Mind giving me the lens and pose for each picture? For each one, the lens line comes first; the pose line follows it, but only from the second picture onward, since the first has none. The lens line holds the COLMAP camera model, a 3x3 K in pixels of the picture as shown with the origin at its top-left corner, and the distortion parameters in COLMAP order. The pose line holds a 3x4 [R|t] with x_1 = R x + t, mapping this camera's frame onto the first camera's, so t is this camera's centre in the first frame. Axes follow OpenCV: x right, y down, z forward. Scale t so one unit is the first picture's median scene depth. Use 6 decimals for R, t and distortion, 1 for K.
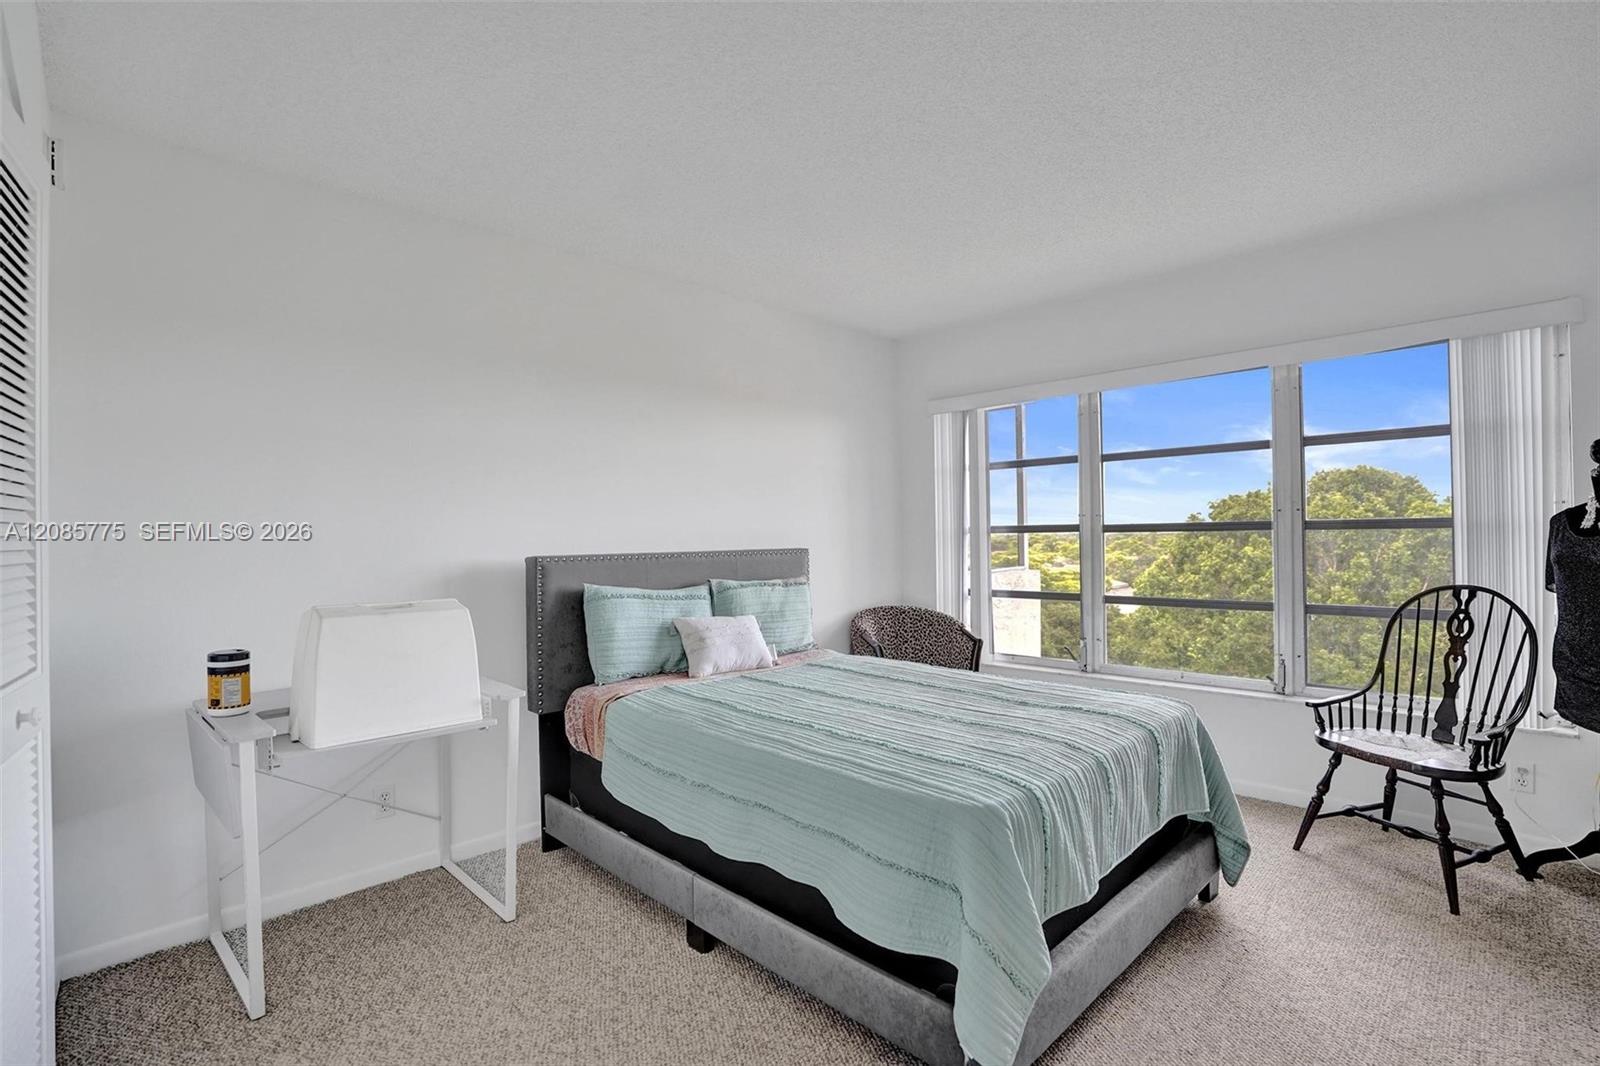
lens RADIAL K [[735.1, 0, 813.4], [0, 735.1, 535.2], [0, 0, 1]] dist [-0.029966, -0.000614]
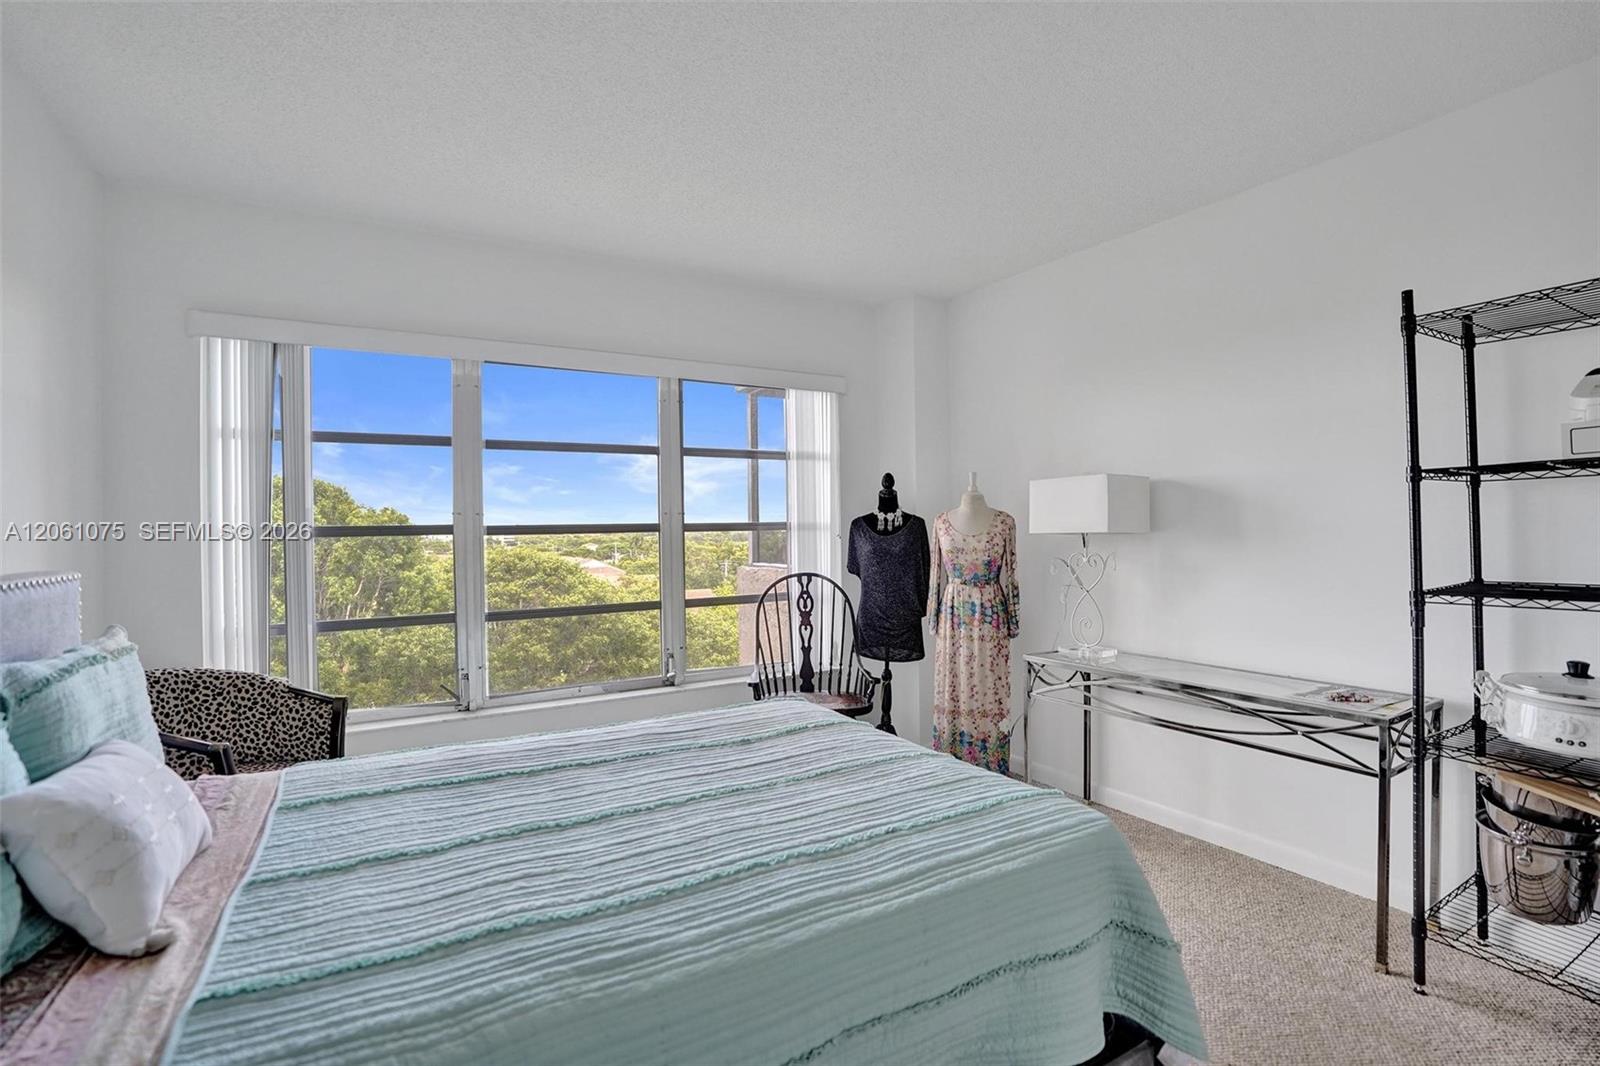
lens RADIAL K [[735.1, 0, 809.4], [0, 735.1, 523.0], [0, 0, 1]] dist [-0.029966, -0.000614]
pose [[0.240439, 0.012084, 0.970589, -0.458844], [0.004801, 0.999895, -0.013638, -0.006744], [-0.970652, 0.007939, 0.240355, 0.657253]]
